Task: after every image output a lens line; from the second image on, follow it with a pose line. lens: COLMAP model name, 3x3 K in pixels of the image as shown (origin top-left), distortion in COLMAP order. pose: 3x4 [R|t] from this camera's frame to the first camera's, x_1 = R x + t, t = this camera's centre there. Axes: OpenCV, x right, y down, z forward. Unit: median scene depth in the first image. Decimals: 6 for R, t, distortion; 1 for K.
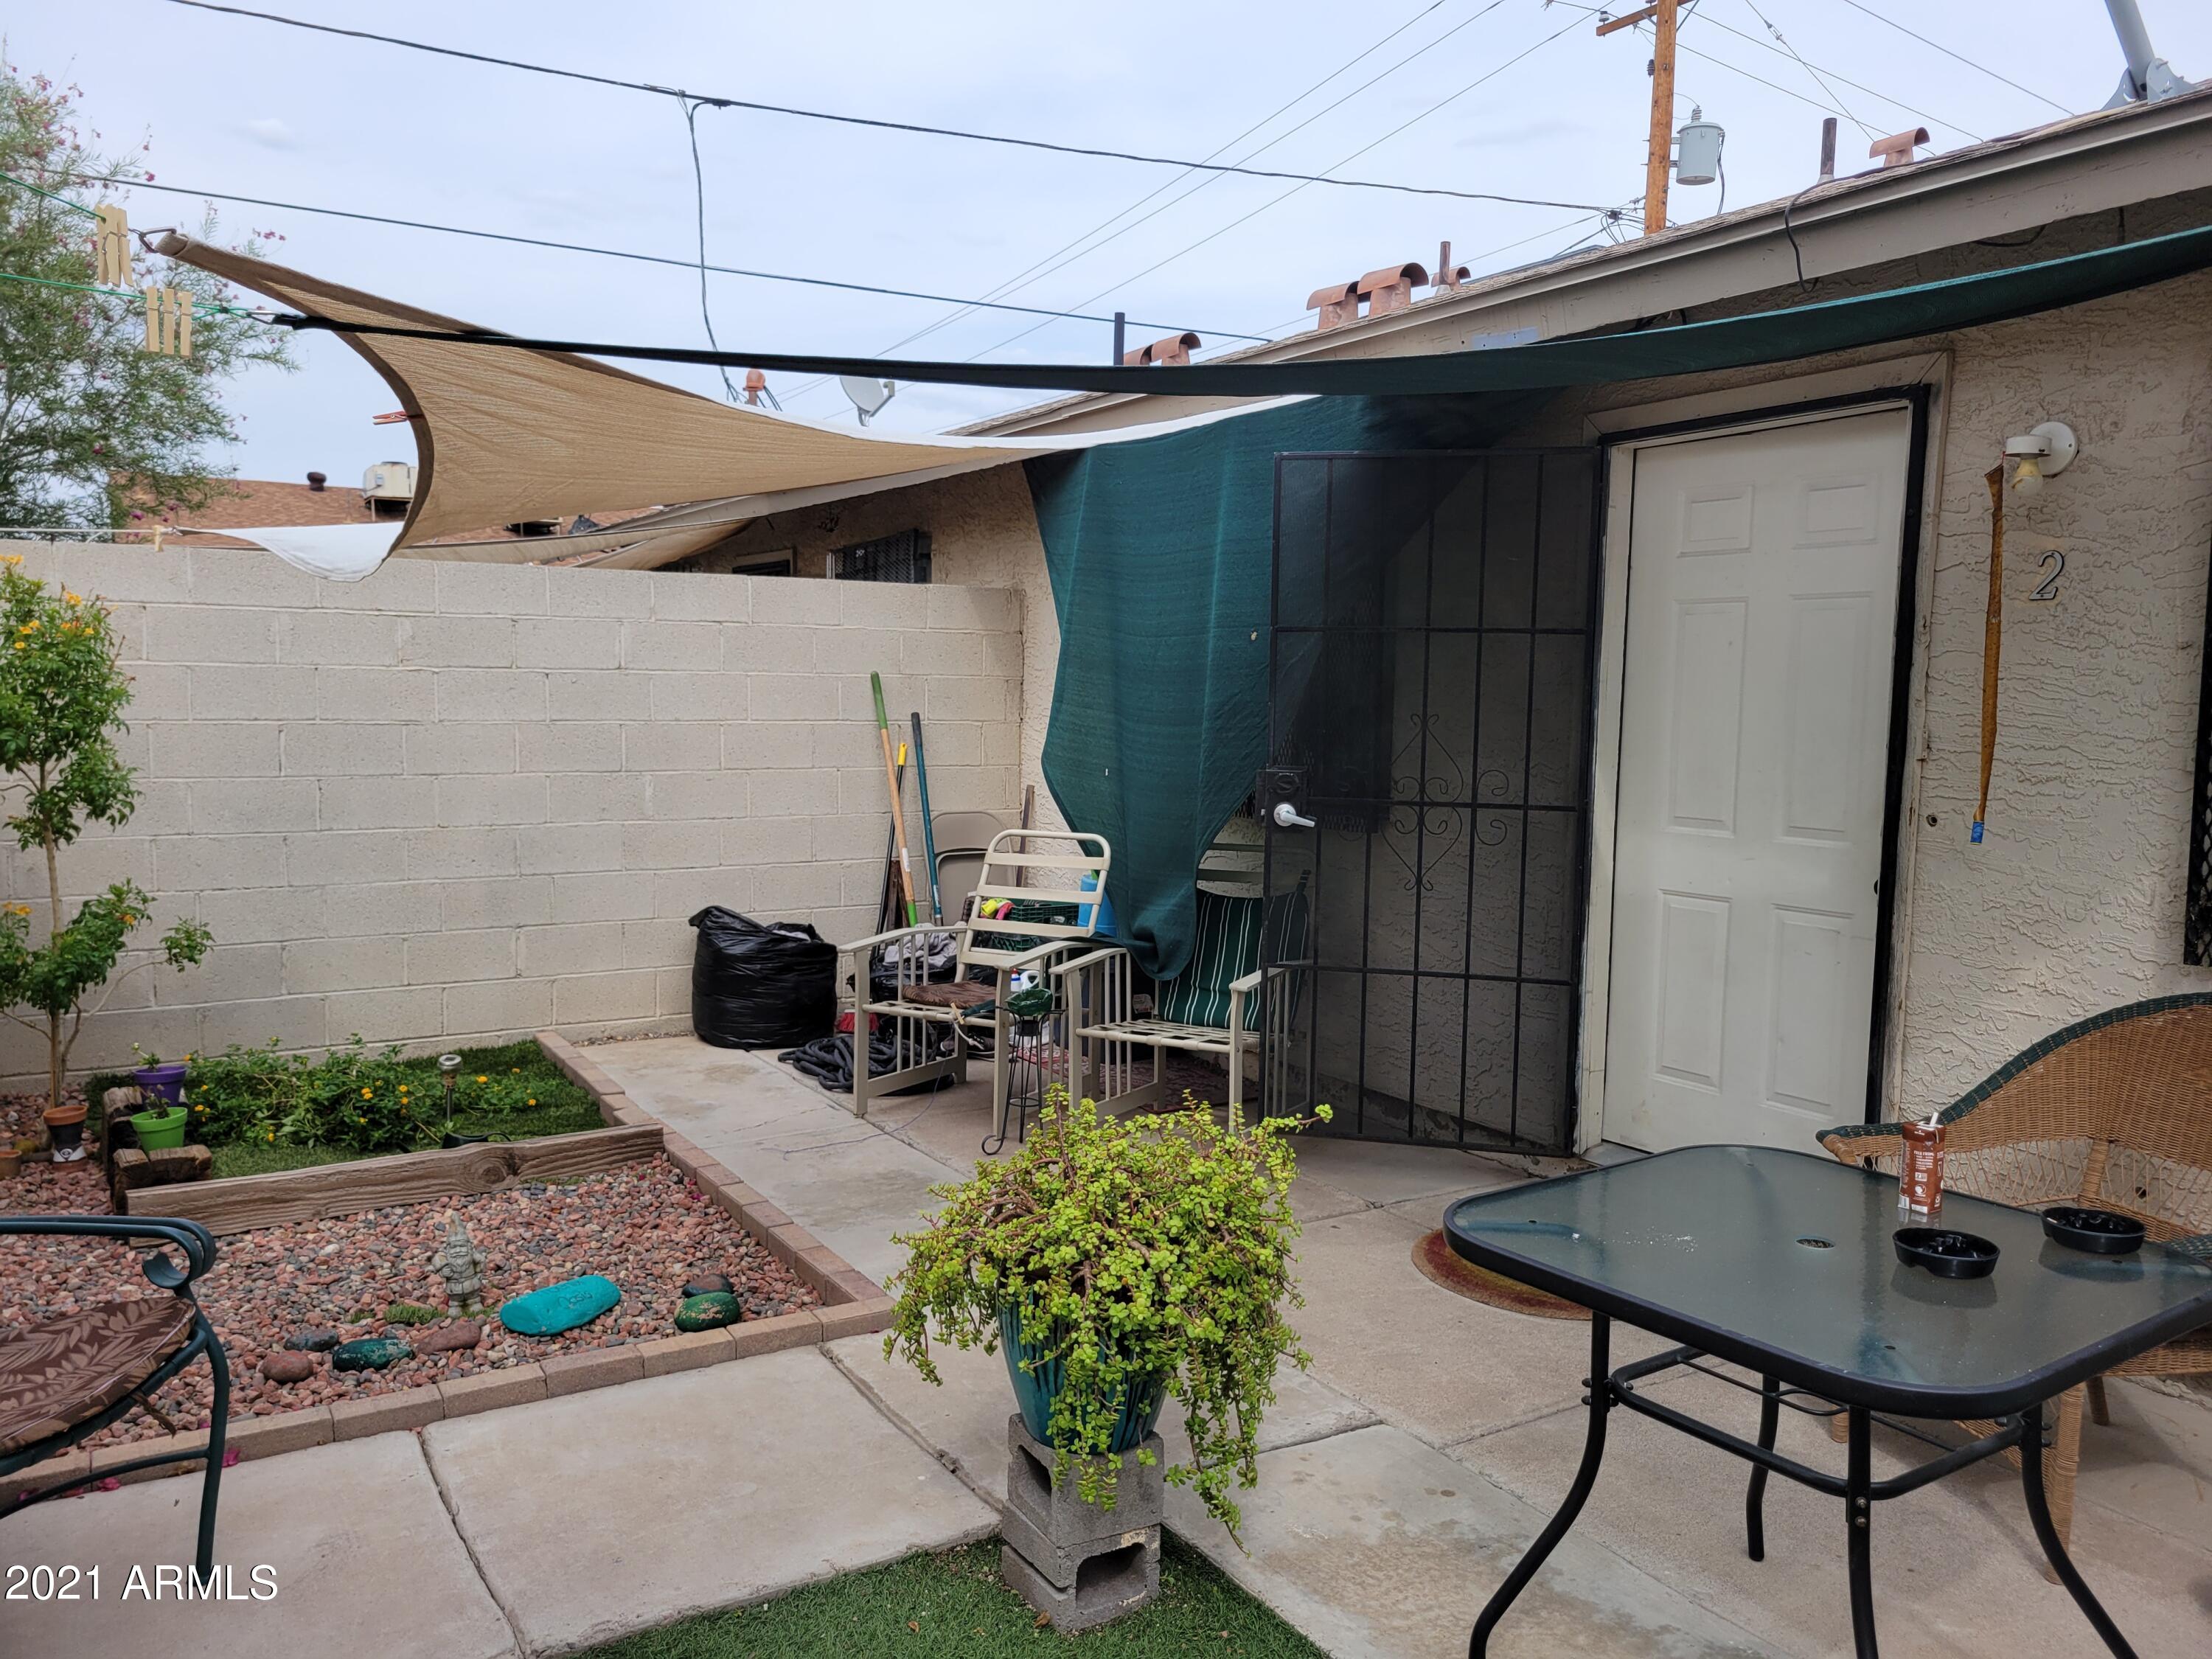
lens RADIAL K [[1673.6, 0, 1110.4], [0, 1673.6, 834.4], [0, 0, 1]] dist [0.024236, -0.023893]
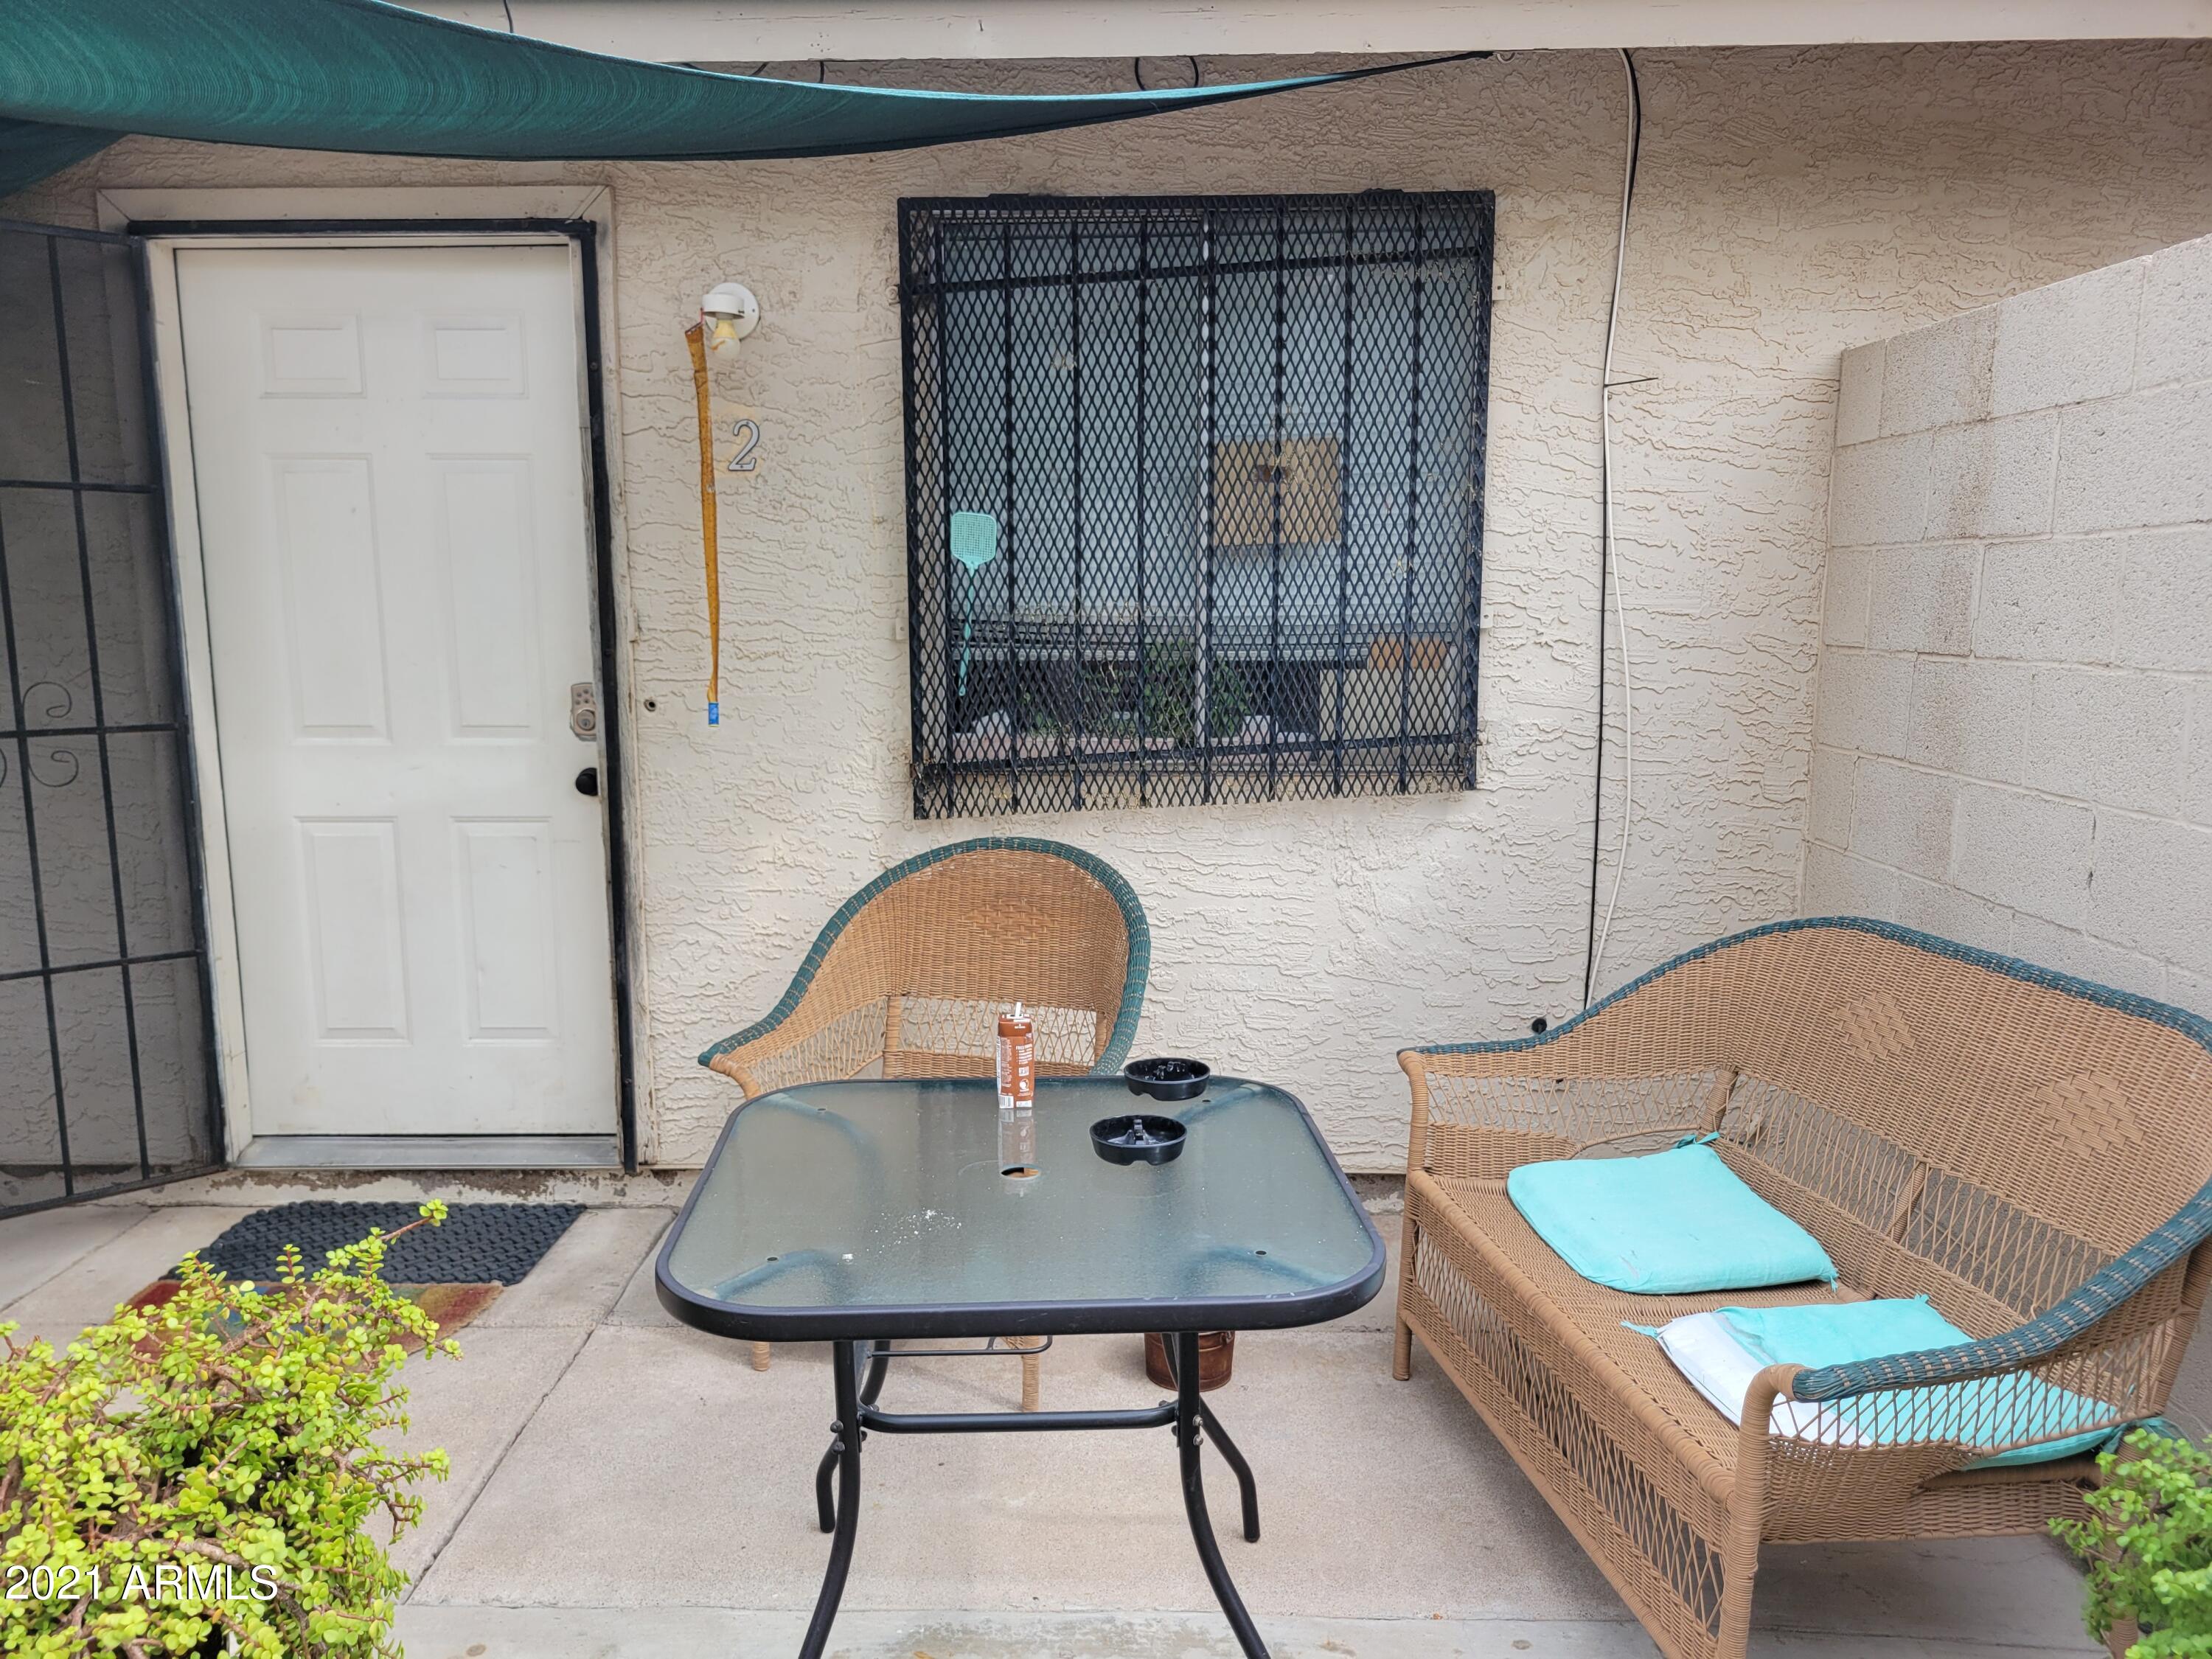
lens RADIAL K [[1673.6, 0, 1083.0], [0, 1673.6, 870.8], [0, 0, 1]] dist [0.024236, -0.023893]
pose [[0.532203, -0.158834, 0.831584, -0.179340], [0.083104, 0.987301, 0.135390, -0.023915], [-0.842528, -0.002947, 0.538644, 0.291764]]
